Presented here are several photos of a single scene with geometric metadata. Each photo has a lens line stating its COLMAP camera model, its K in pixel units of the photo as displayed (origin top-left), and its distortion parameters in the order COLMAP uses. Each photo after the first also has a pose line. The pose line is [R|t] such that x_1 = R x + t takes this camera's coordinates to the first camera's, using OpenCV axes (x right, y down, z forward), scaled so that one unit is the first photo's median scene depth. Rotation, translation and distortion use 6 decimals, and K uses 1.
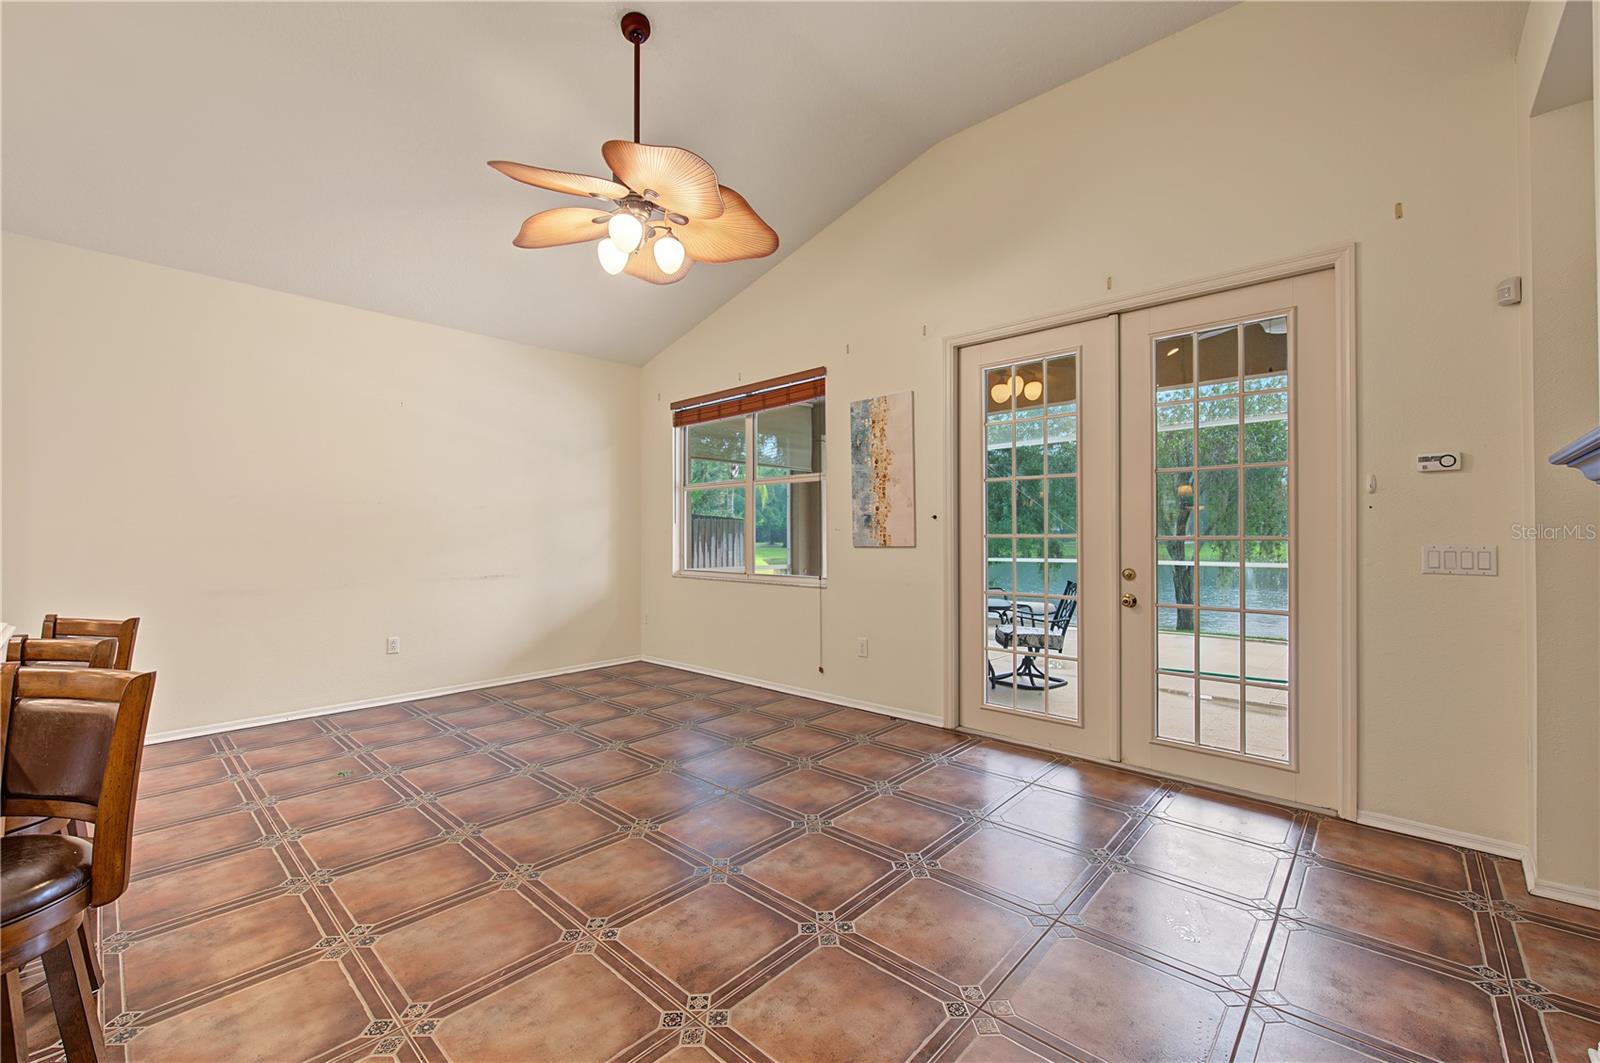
lens RADIAL K [[661.3, 0, 807.5], [0, 661.3, 521.4], [0, 0, 1]] dist [0.004640, -0.003783]
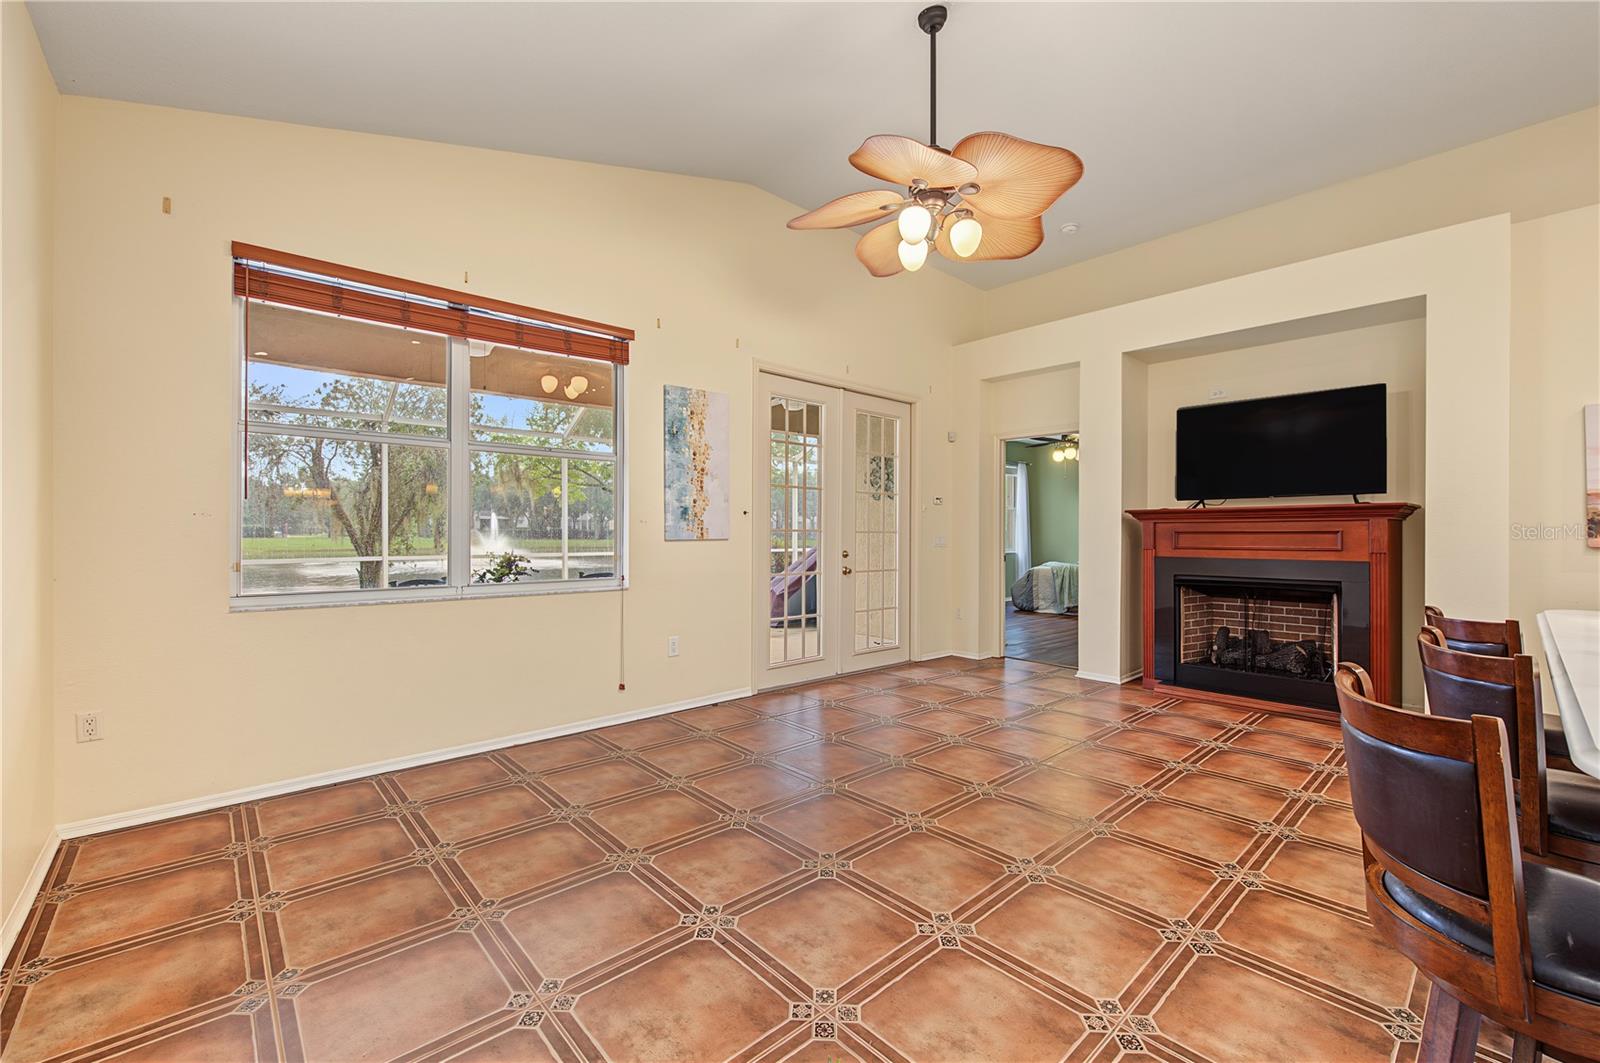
lens RADIAL K [[661.3, 0, 796.8], [0, 661.3, 526.4], [0, 0, 1]] dist [0.004640, -0.003783]
pose [[0.086159, 0.008568, 0.996245, -0.874636], [-0.025630, 0.999651, -0.006380, 0.020581], [-0.995952, -0.024984, 0.086349, 0.767173]]
